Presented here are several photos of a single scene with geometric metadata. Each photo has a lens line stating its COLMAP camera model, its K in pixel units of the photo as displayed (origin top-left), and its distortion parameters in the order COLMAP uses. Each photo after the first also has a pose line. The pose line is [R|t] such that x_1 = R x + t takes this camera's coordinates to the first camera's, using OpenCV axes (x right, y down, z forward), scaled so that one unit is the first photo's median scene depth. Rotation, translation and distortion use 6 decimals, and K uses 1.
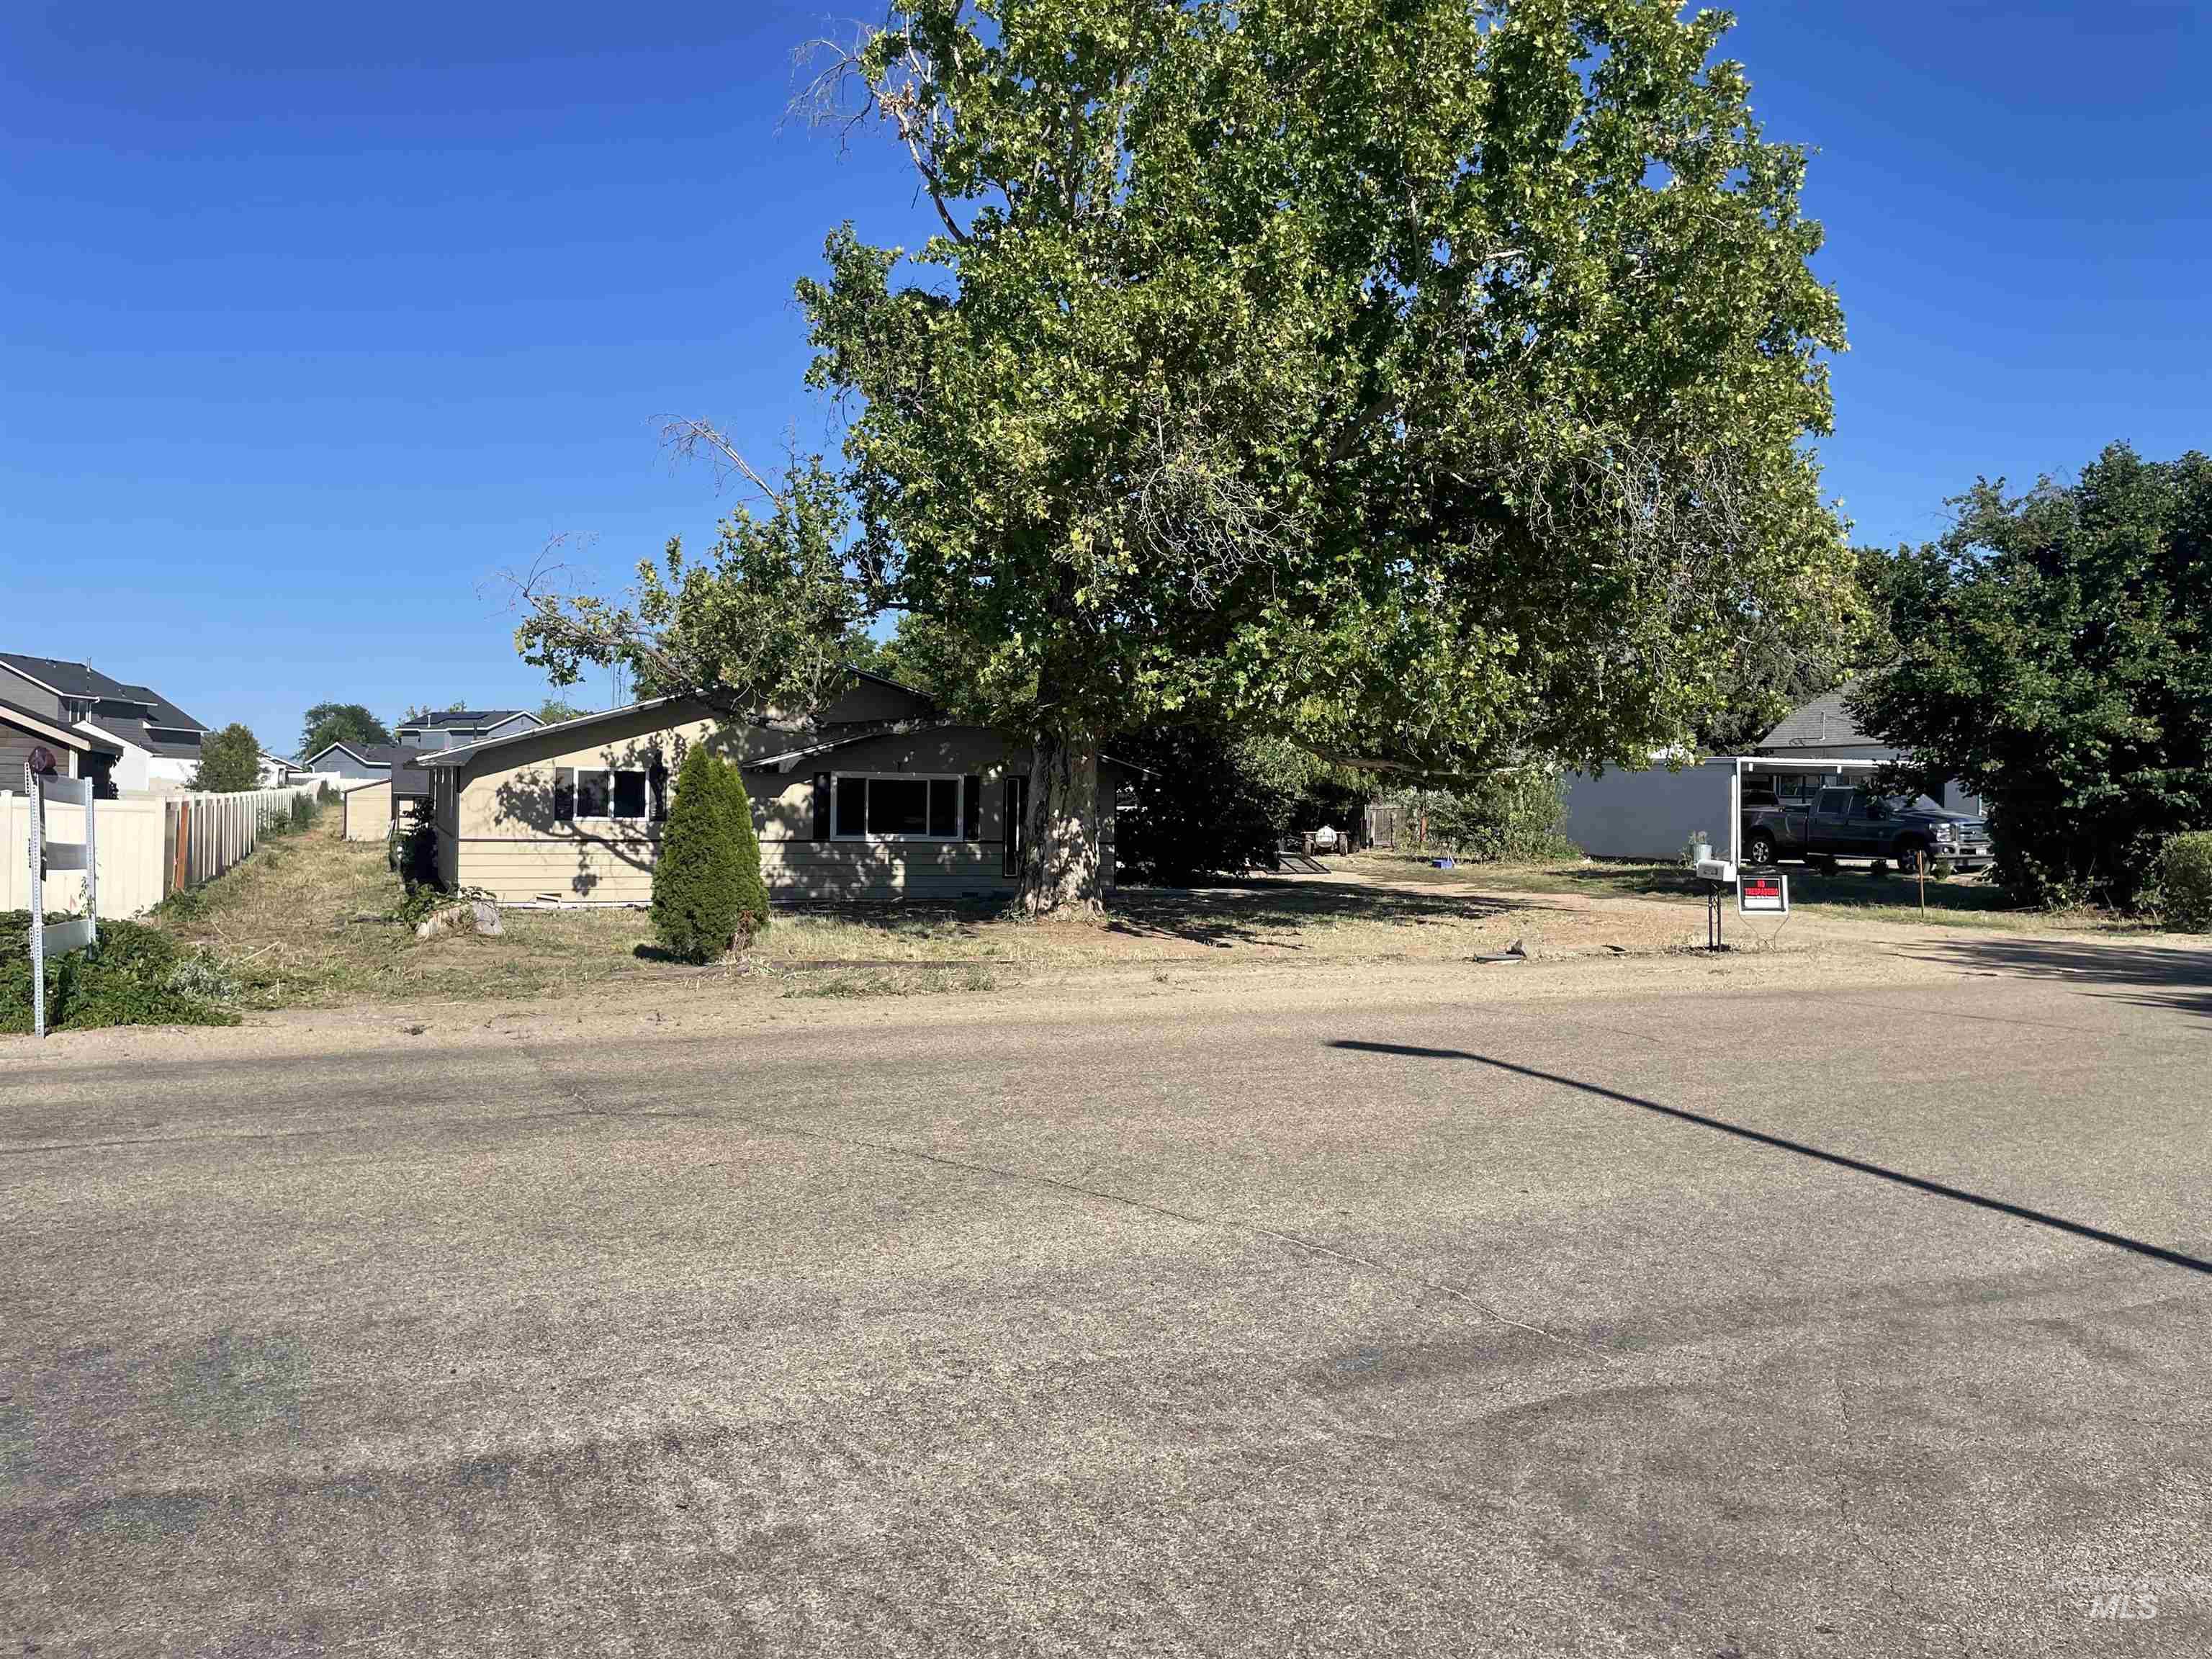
lens RADIAL K [[1676.5, 0, 1102.1], [0, 1676.5, 796.6], [0, 0, 1]] dist [0.087933, -0.108561]
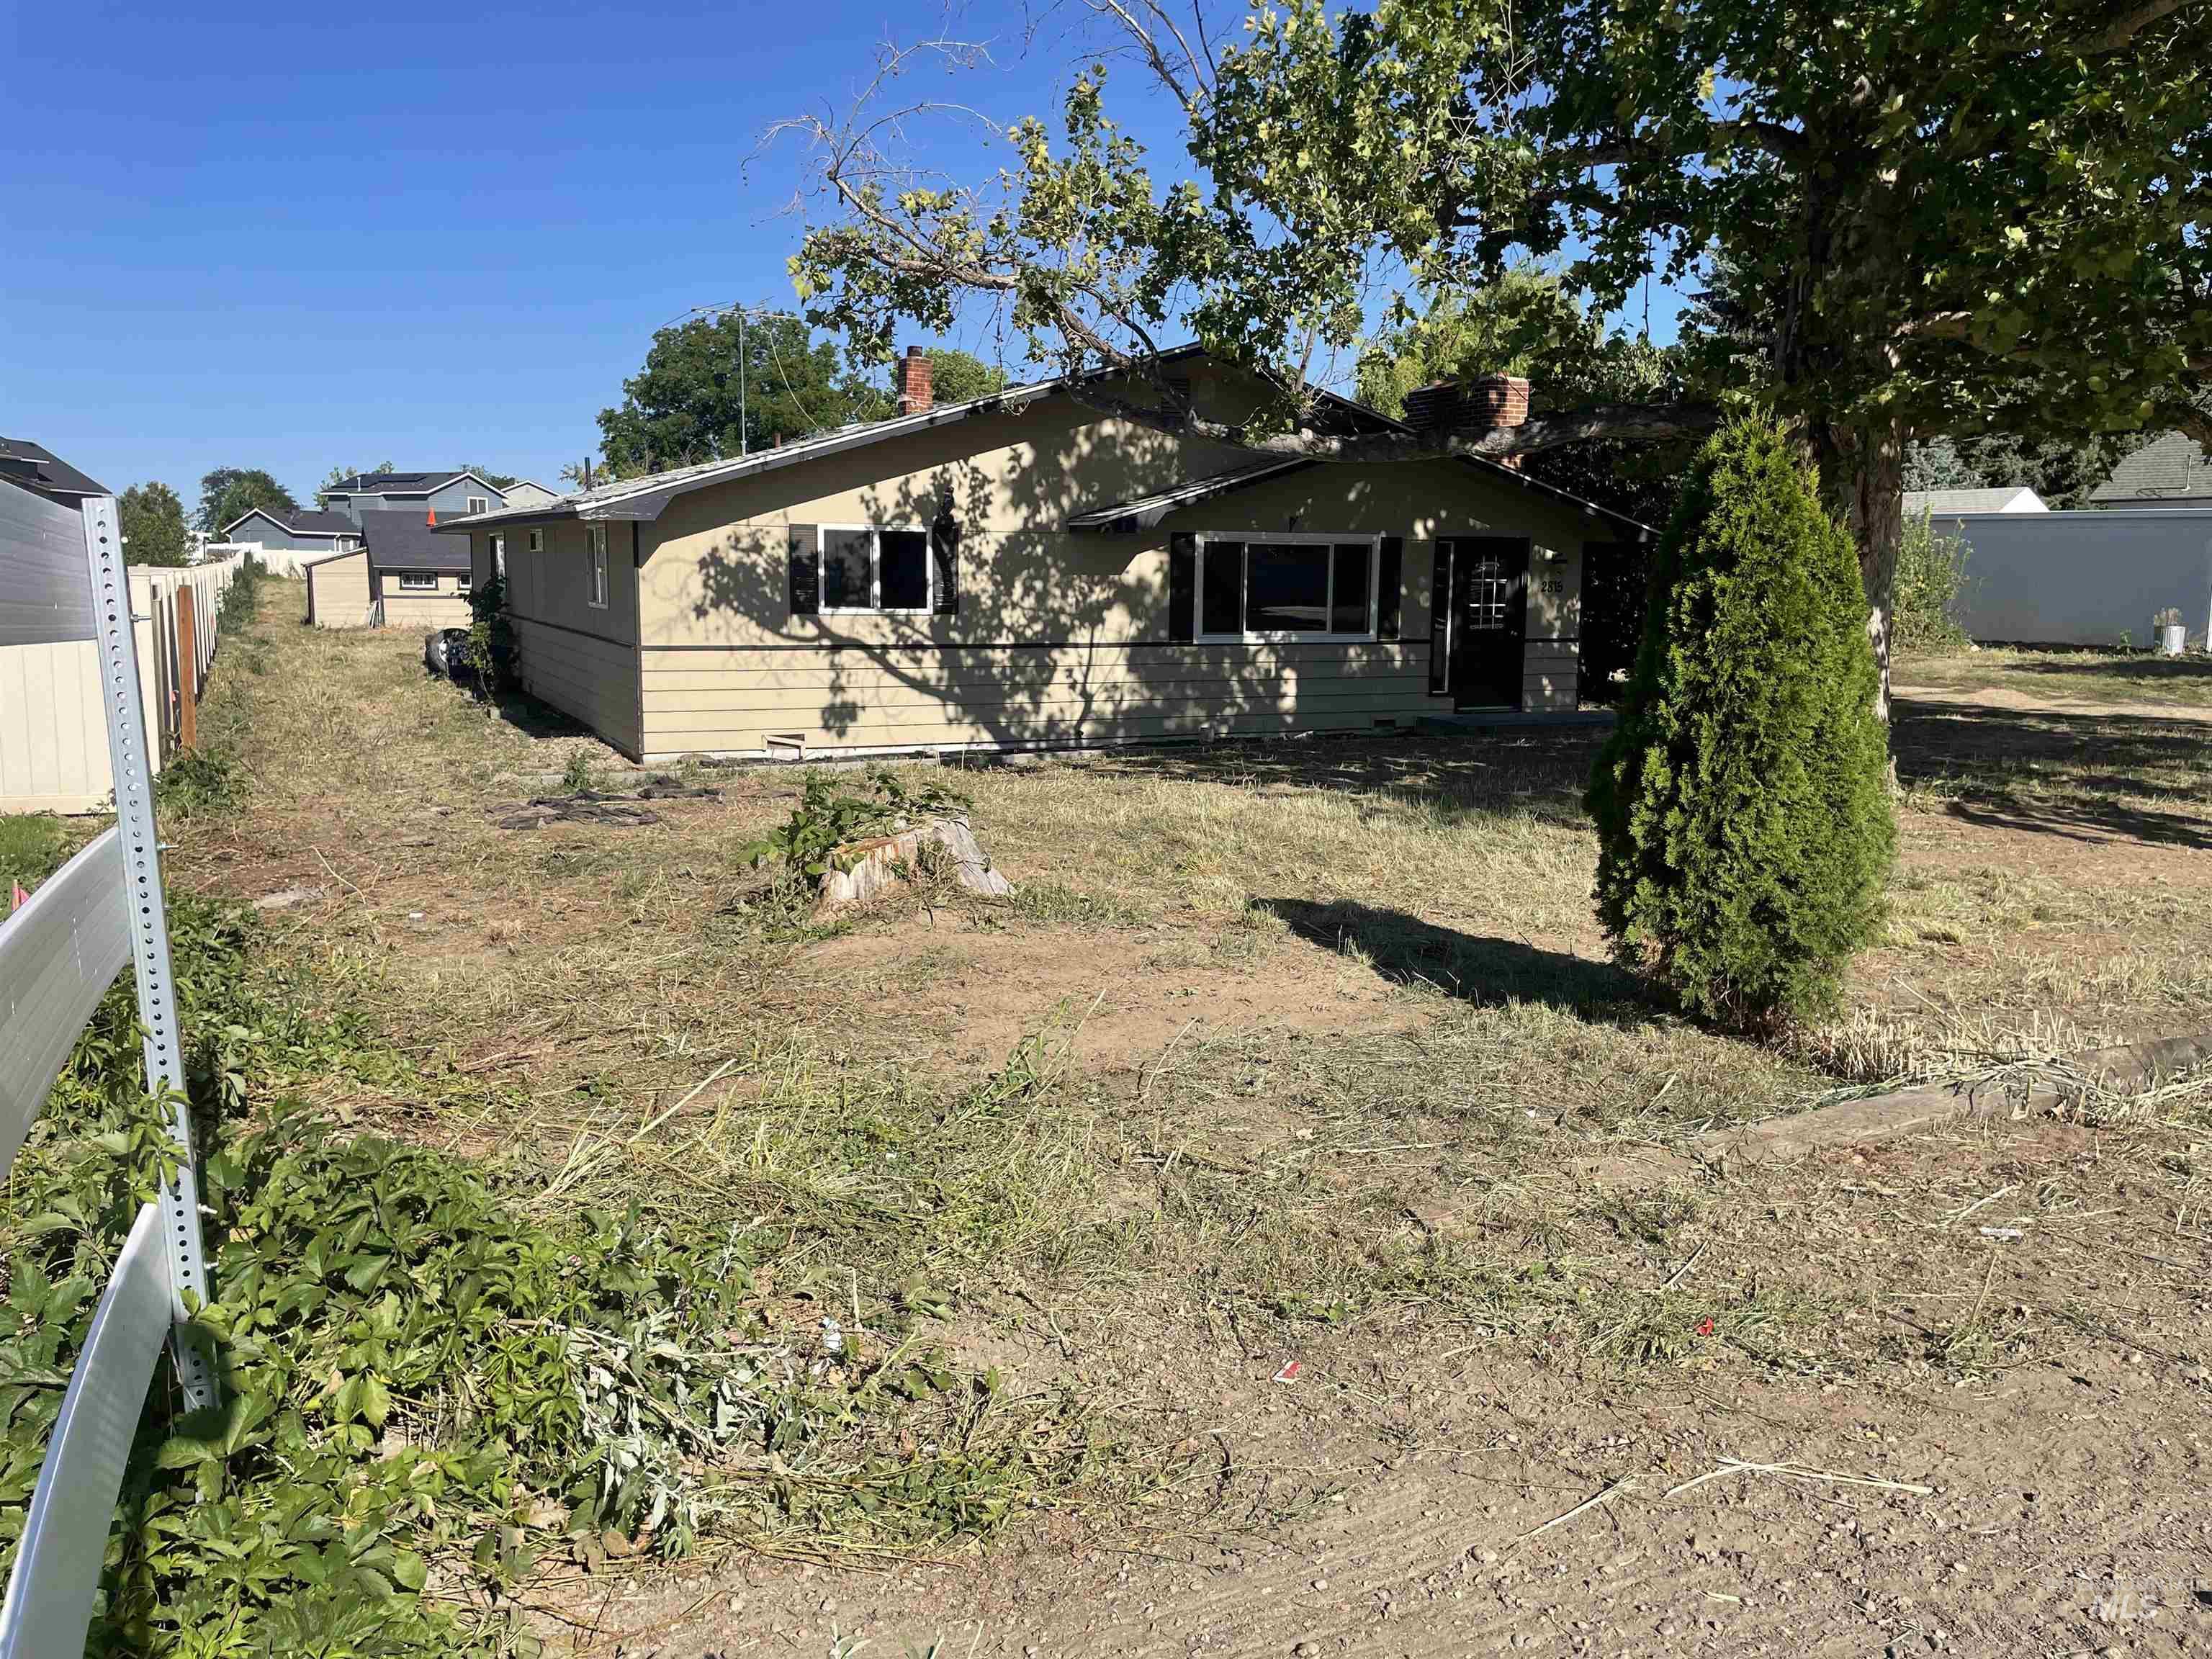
lens RADIAL K [[1663.1, 0, 1101.0], [0, 1663.1, 819.9], [0, 0, 1]] dist [0.085994, -0.115169]
pose [[0.998876, -0.011797, 0.045919, -0.241100], [0.004828, 0.988823, 0.149016, -0.001289], [-0.047163, -0.148626, 0.987768, 0.394825]]
